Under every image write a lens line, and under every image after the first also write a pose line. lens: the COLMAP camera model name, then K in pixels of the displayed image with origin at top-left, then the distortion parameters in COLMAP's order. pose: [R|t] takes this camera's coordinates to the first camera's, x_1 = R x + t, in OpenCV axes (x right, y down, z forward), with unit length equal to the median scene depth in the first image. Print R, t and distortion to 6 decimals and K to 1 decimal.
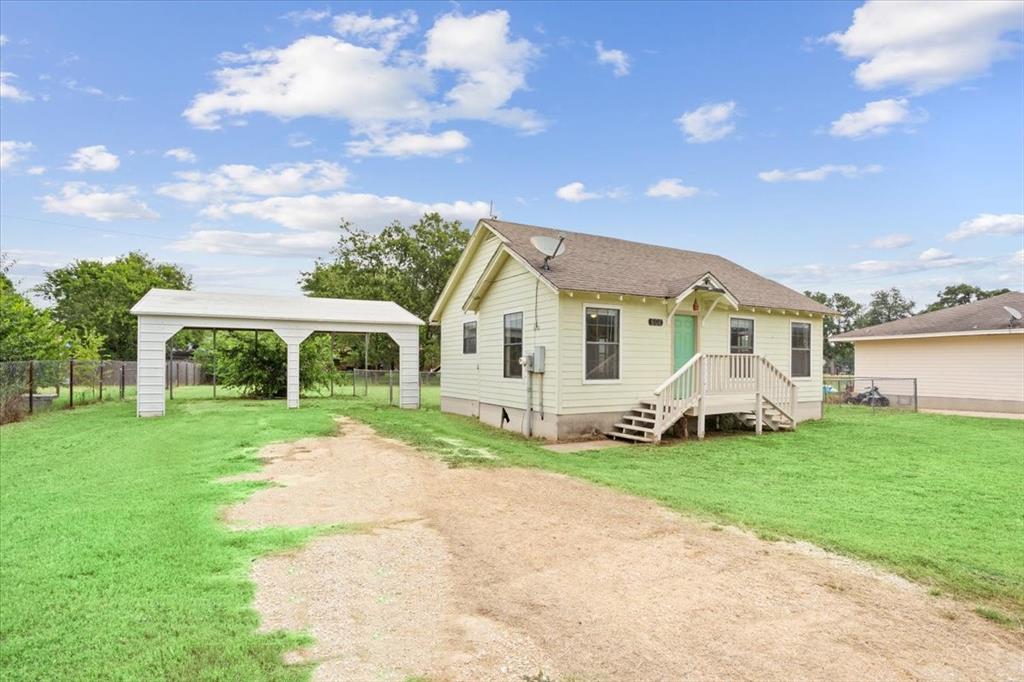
lens RADIAL K [[518.8, 0, 509.8], [0, 518.8, 346.6], [0, 0, 1]] dist [-0.004948, 0.000207]
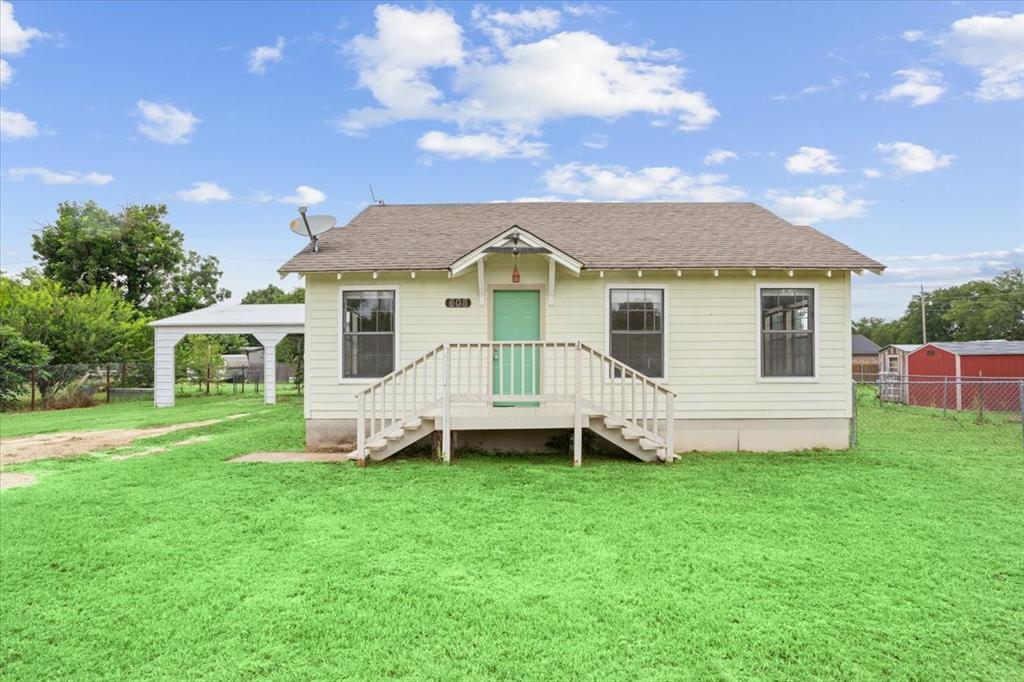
lens RADIAL K [[507.9, 0, 512.2], [0, 507.9, 355.6], [0, 0, 1]] dist [-0.002318, -0.000034]
pose [[0.865592, -0.018550, -0.500406, 0.640687], [0.024363, 0.999690, 0.005083, 0.025029], [0.500157, -0.016591, 0.865776, 0.355764]]
